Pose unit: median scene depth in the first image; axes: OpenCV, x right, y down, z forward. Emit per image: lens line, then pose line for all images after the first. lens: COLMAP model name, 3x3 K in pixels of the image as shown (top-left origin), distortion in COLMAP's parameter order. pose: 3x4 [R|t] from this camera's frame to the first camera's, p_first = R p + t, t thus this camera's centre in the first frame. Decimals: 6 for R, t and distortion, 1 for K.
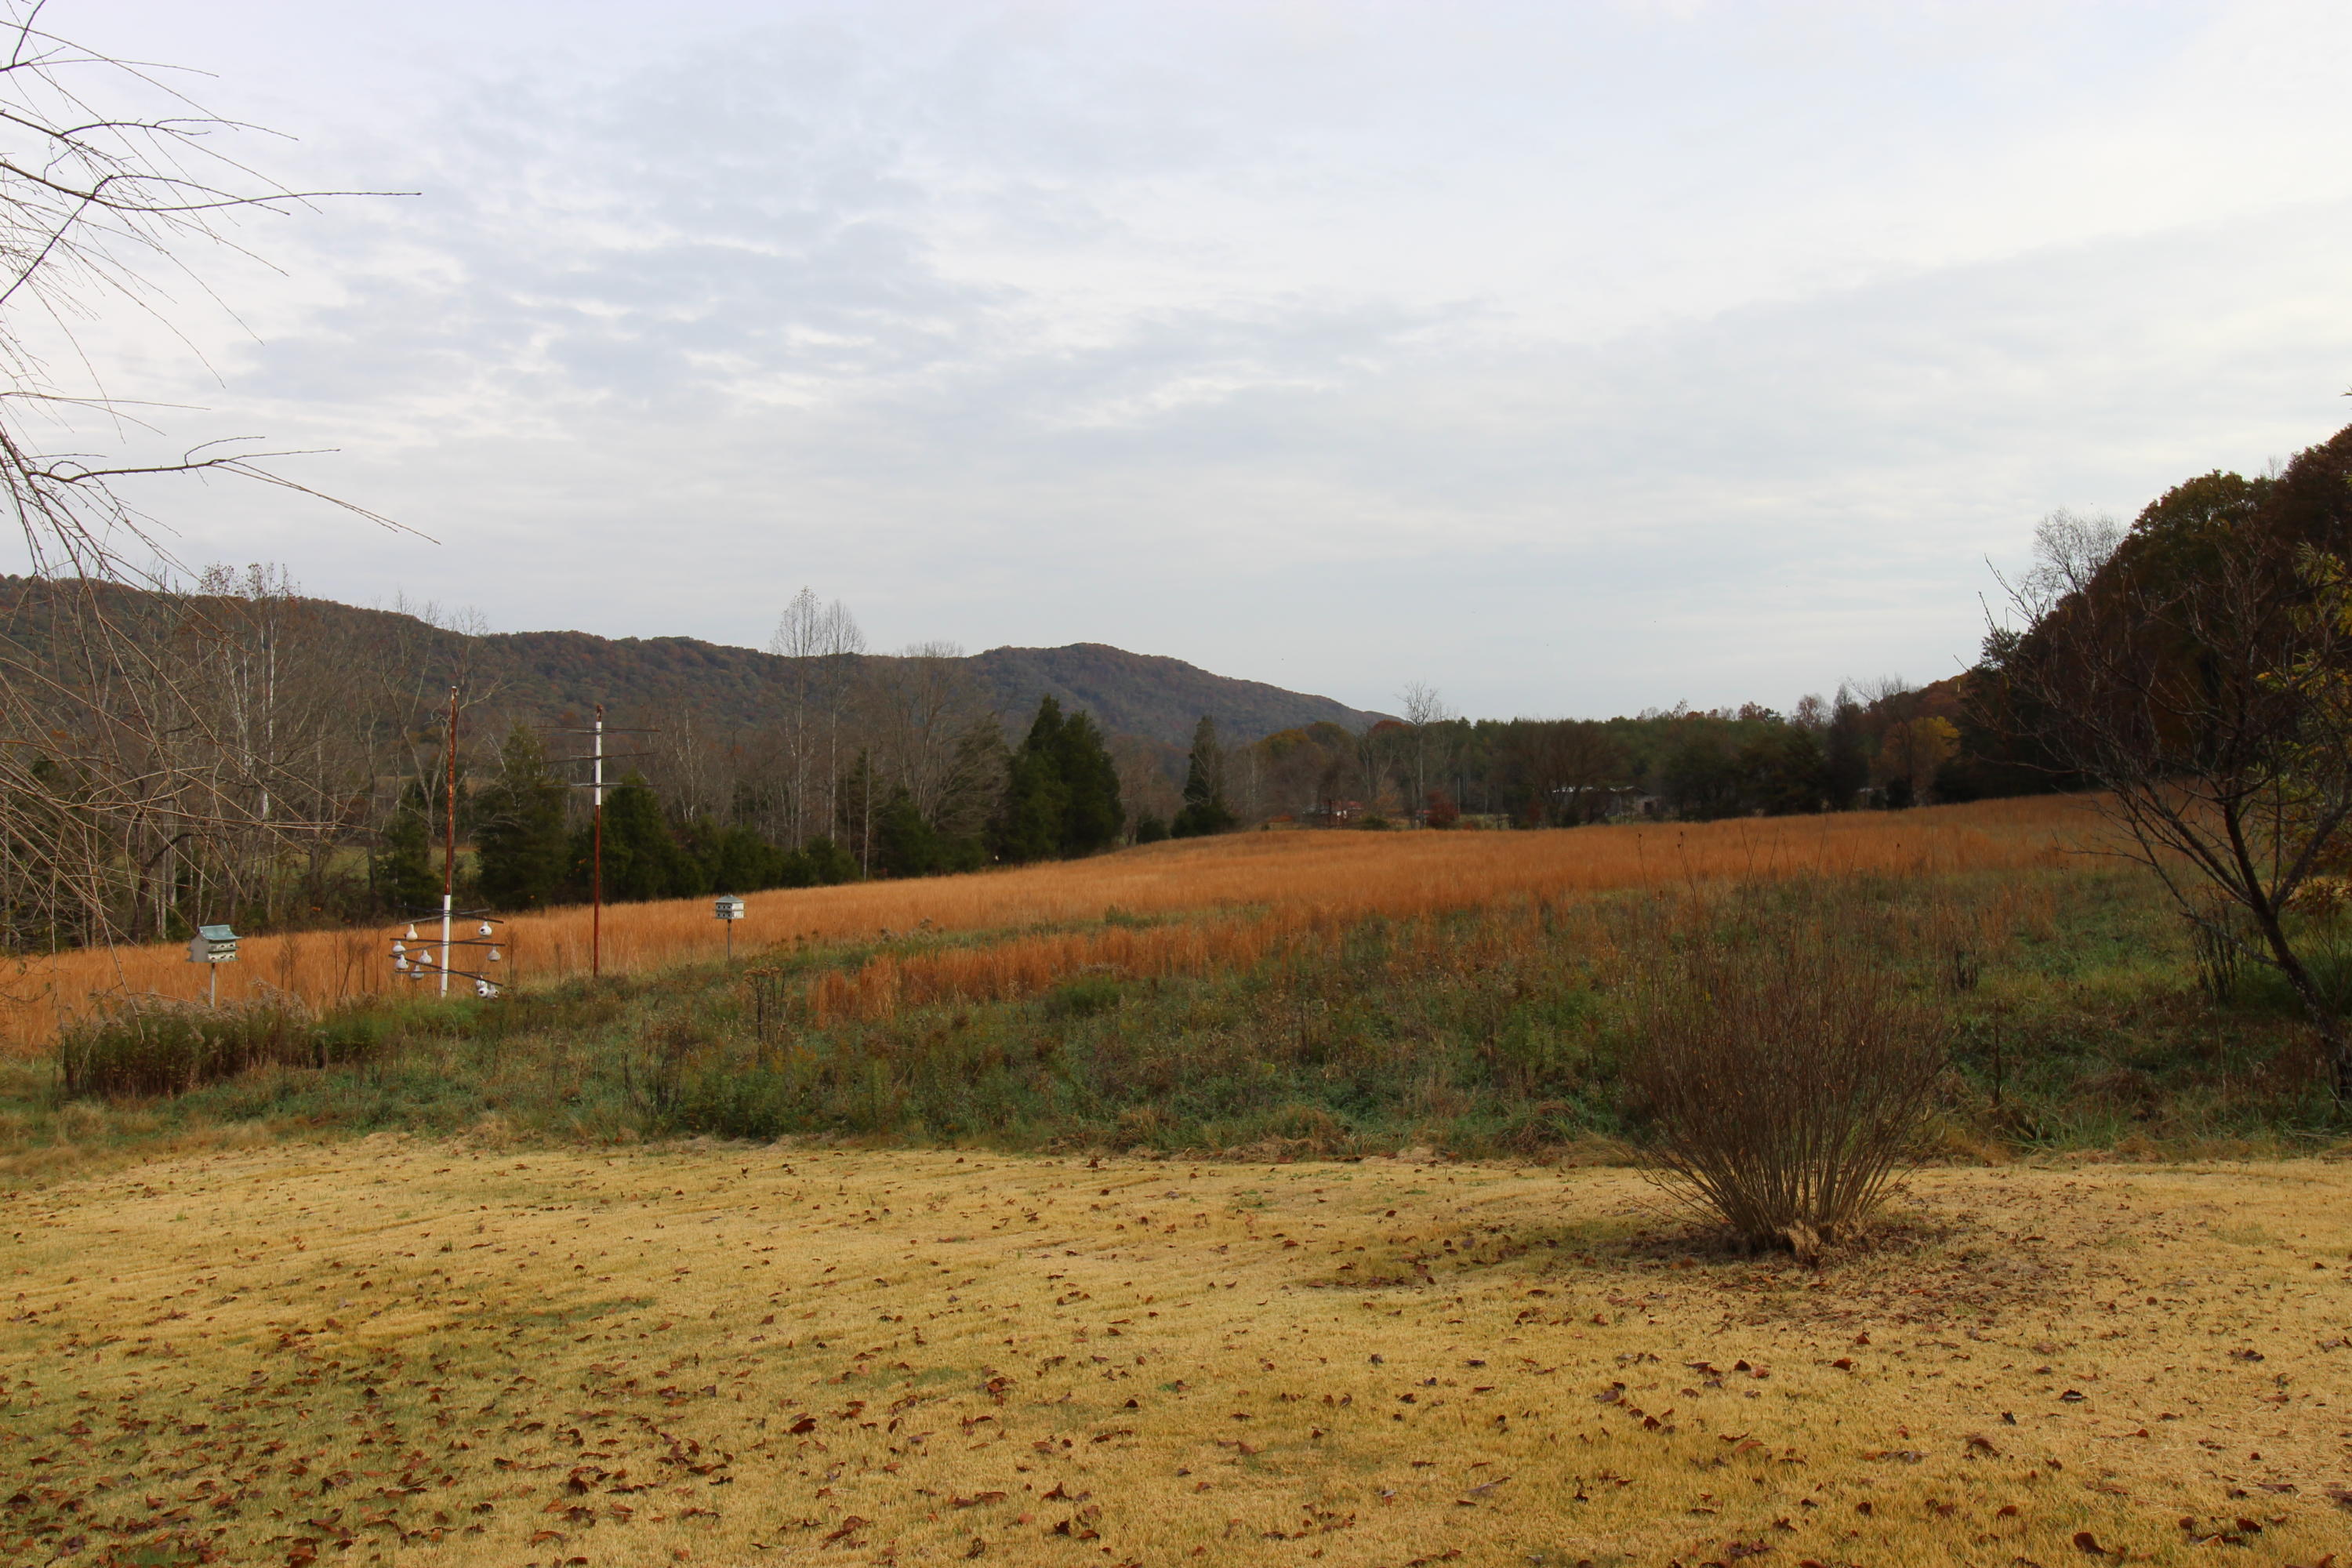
lens RADIAL K [[1837.4, 0, 1205.0], [0, 1837.4, 731.8], [0, 0, 1]] dist [0.010947, -0.007870]
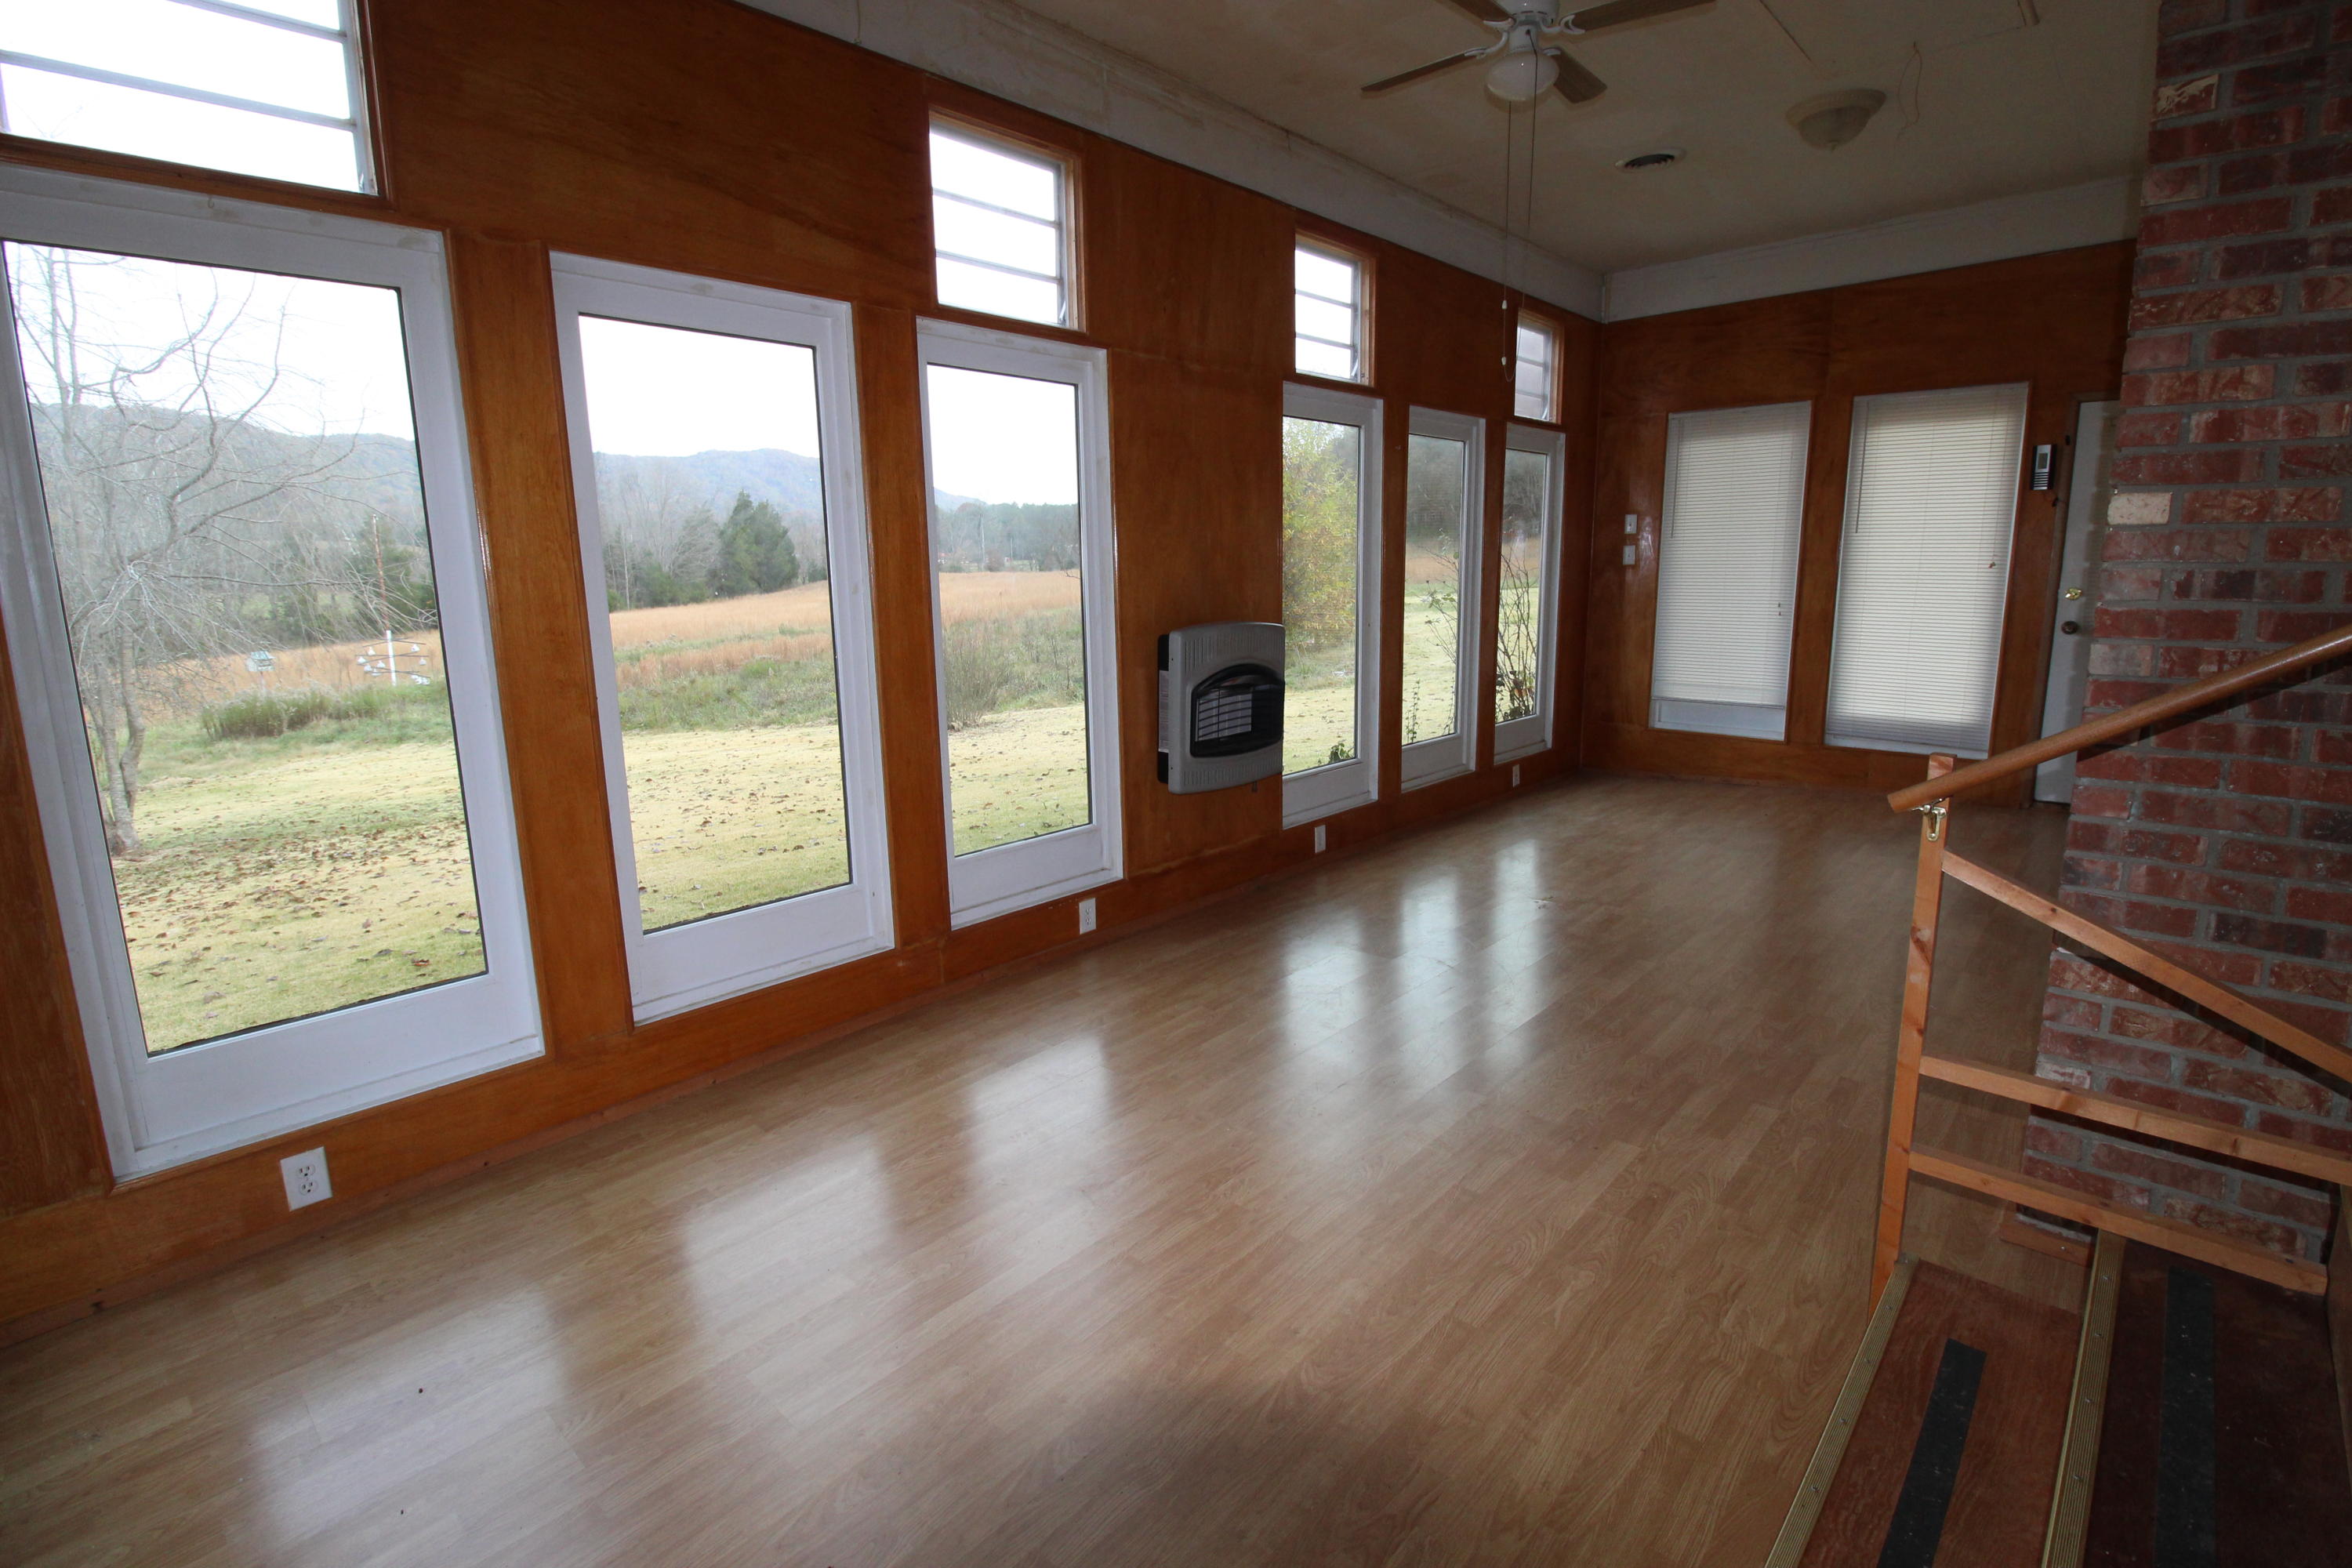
lens RADIAL K [[1081.4, 0, 1227.0], [0, 1081.4, 763.6], [0, 0, 1]] dist [-0.002056, -0.011835]
pose [[0.948731, -0.065574, 0.309209, 0.041466], [-0.007576, 0.973245, 0.229643, -0.031966], [-0.315995, -0.220212, 0.922851, -0.261753]]
